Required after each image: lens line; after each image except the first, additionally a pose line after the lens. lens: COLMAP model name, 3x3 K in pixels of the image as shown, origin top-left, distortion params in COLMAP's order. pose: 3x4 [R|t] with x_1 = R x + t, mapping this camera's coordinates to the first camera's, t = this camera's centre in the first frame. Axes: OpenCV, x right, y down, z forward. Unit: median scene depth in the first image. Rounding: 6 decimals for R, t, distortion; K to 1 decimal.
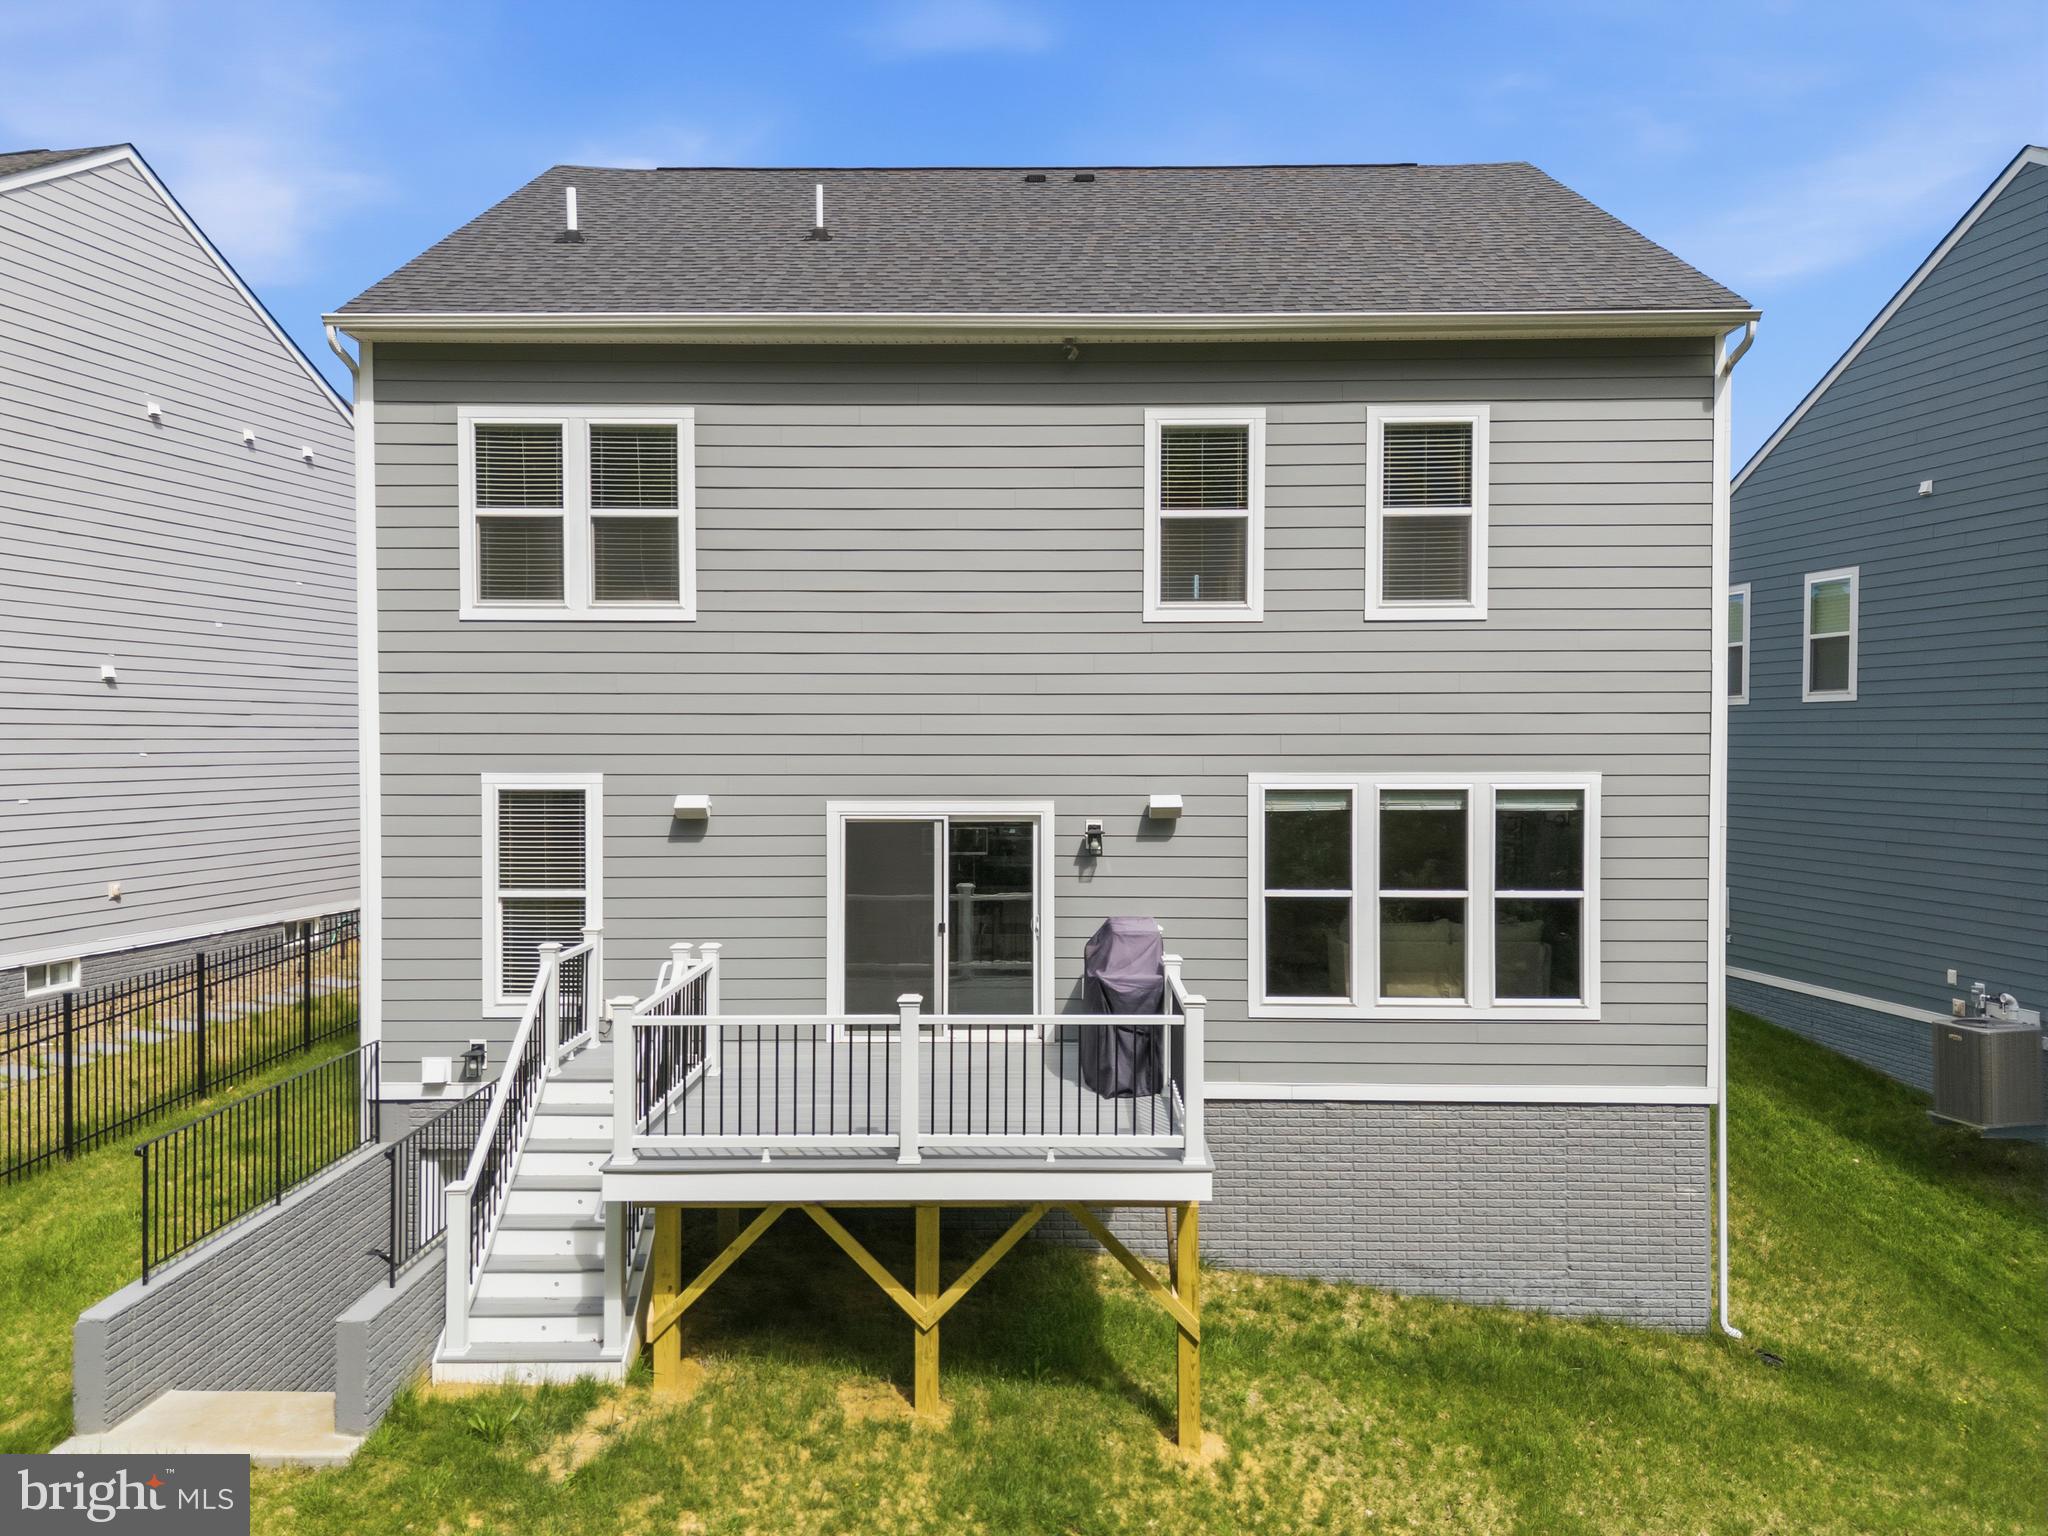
lens RADIAL K [[1504.7, 0, 1031.3], [0, 1504.7, 770.0], [0, 0, 1]] dist [0.067130, -0.053303]
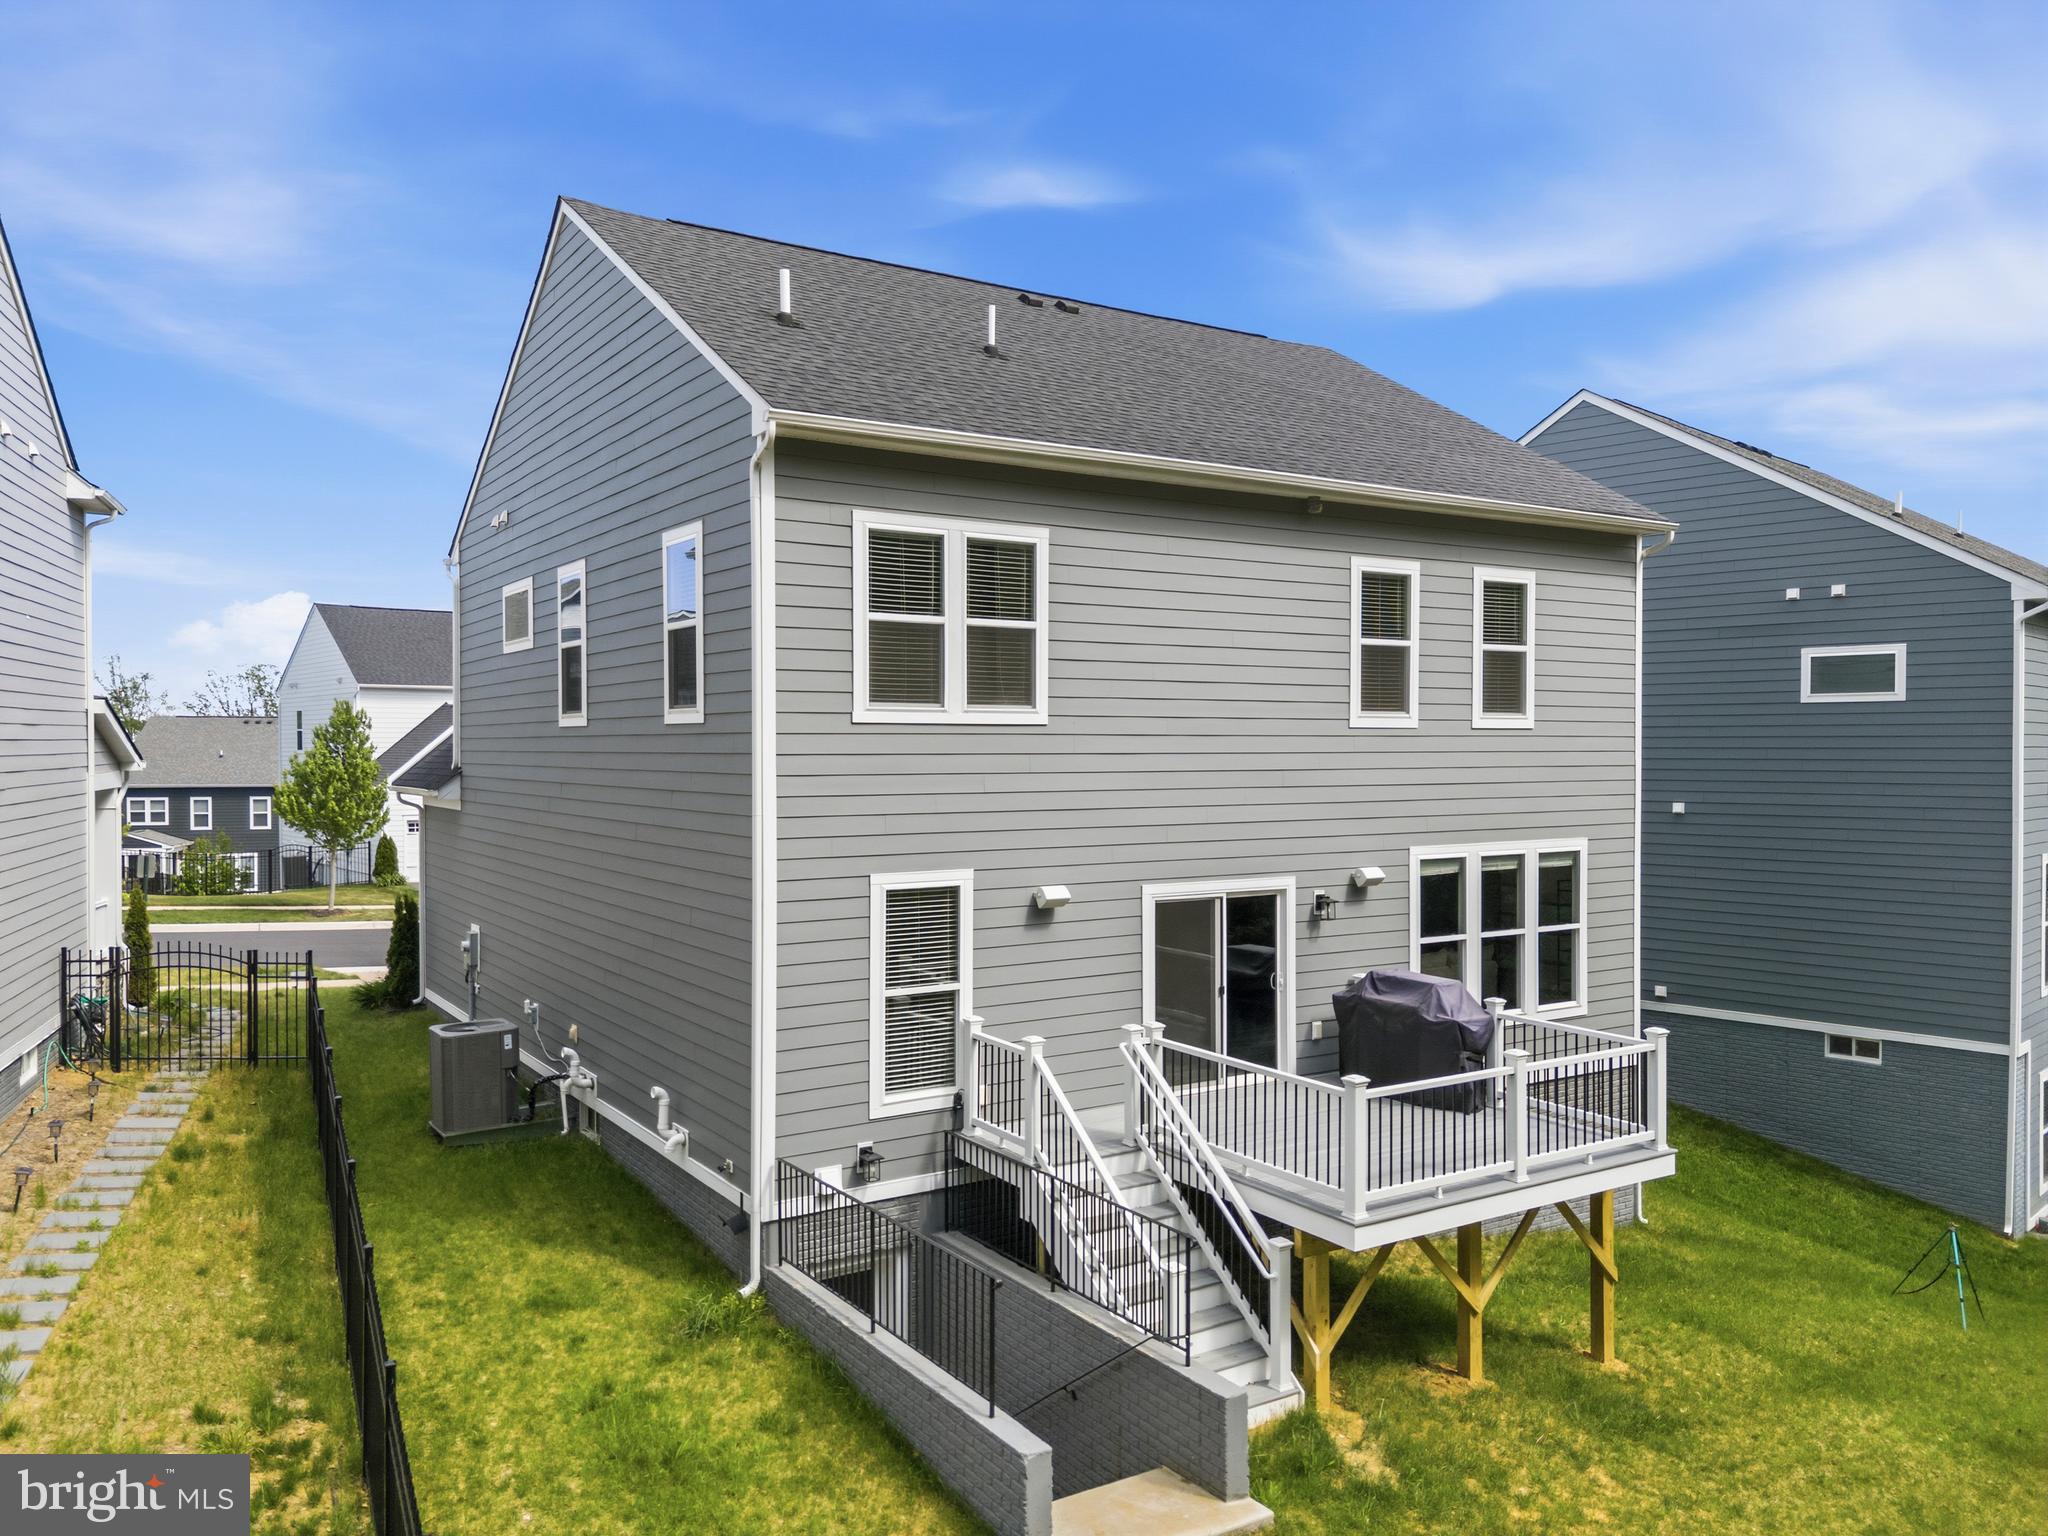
lens RADIAL K [[1504.7, 0, 1019.2], [0, 1504.7, 763.6], [0, 0, 1]] dist [0.067130, -0.053303]
pose [[0.838745, -0.007139, 0.544478, -0.827015], [0.010233, 0.999944, -0.002653, -0.068535], [-0.544428, 0.007797, 0.838771, 0.109330]]
